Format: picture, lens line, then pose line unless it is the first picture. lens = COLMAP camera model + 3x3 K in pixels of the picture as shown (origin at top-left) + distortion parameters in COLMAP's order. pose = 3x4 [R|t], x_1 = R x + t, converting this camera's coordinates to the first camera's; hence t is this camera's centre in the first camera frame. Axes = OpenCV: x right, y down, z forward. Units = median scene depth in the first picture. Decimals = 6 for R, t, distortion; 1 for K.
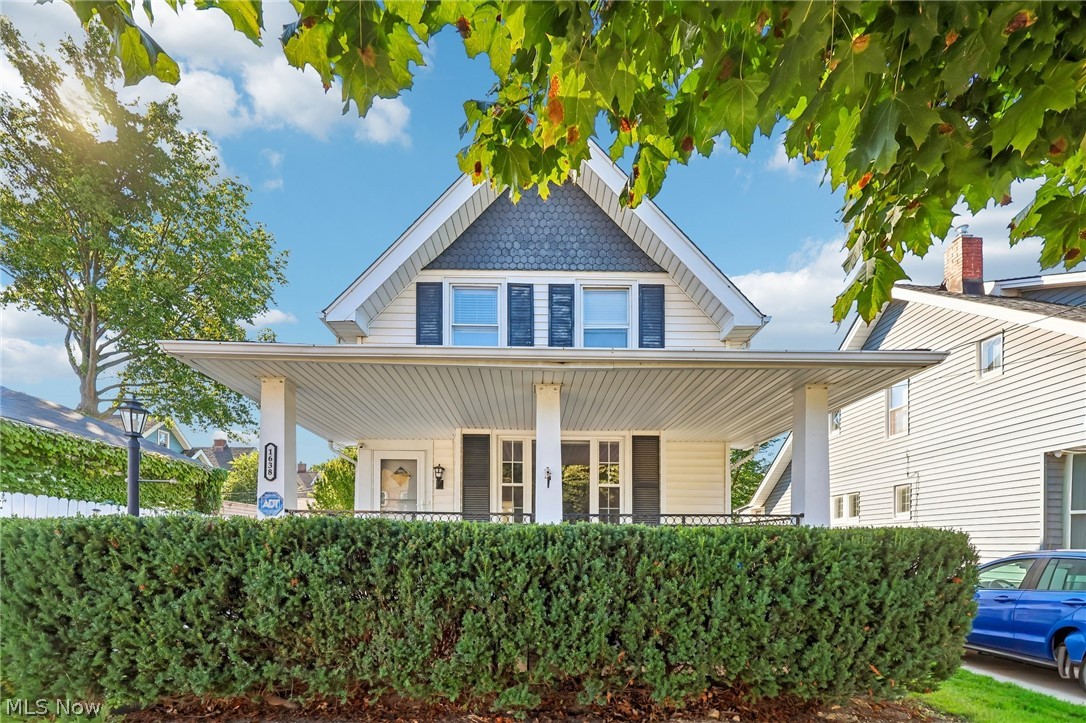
lens RADIAL K [[474.7, 0, 544.0], [0, 474.7, 488.9], [0, 0, 1]] dist [0.000570, 0.000009]
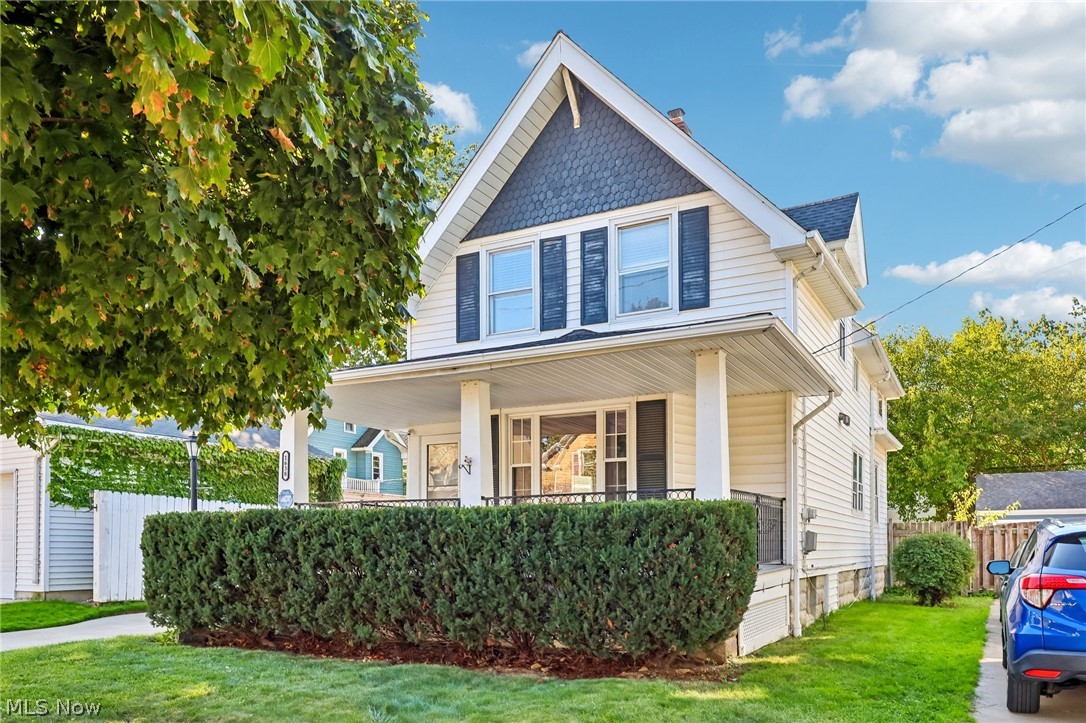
lens RADIAL K [[836.1, 0, 543.0], [0, 836.1, 361.5], [0, 0, 1]] dist [0.007540, 0.004839]
pose [[0.877326, -0.116851, -0.465452, 0.761093], [0.069610, 0.990632, -0.117489, -0.015064], [0.474820, 0.070676, 0.877241, -0.455651]]
